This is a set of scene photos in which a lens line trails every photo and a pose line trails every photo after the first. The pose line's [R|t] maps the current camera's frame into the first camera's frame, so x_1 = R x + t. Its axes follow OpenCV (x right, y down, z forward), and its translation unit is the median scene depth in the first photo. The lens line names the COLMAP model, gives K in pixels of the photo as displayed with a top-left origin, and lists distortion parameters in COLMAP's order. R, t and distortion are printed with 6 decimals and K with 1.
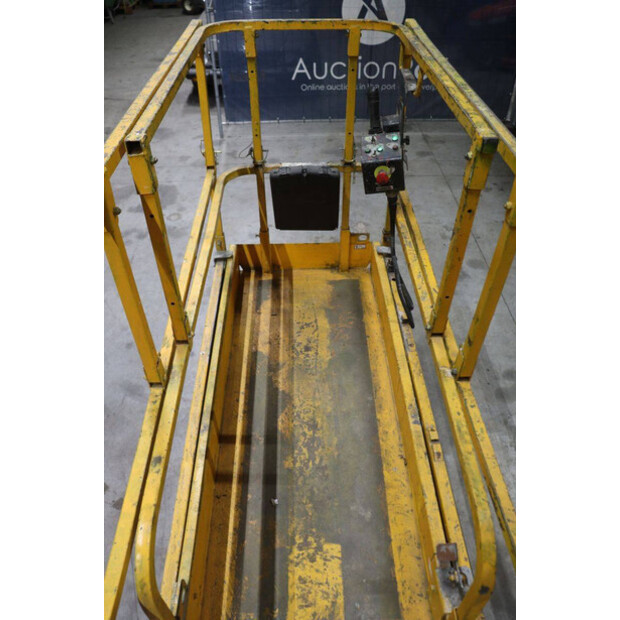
lens RADIAL K [[510.0, 0, 310.0], [0, 510.0, 310.0], [0, 0, 1]] dist [-0.120233, 0.010727]
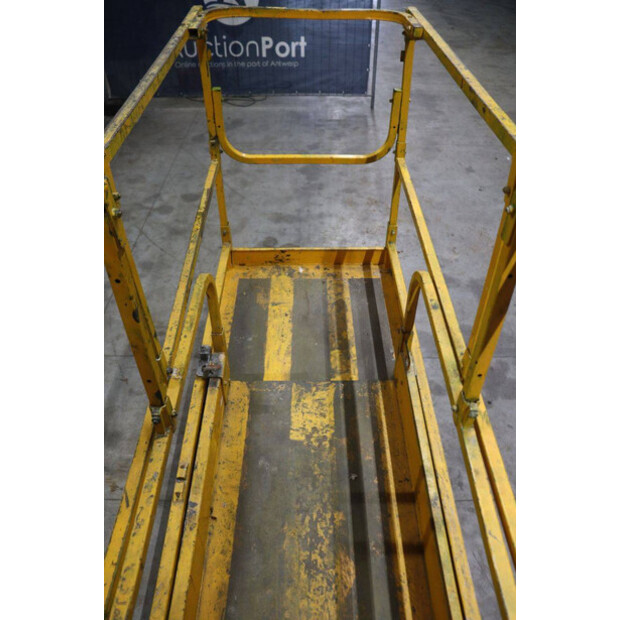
lens RADIAL K [[510.0, 0, 310.0], [0, 510.0, 310.0], [0, 0, 1]] dist [-0.120233, 0.010727]
pose [[-0.999784, -0.009594, 0.018416, -0.003513], [0.017144, 0.119017, 0.992744, -0.641782], [-0.011717, 0.992846, -0.118827, 0.741751]]
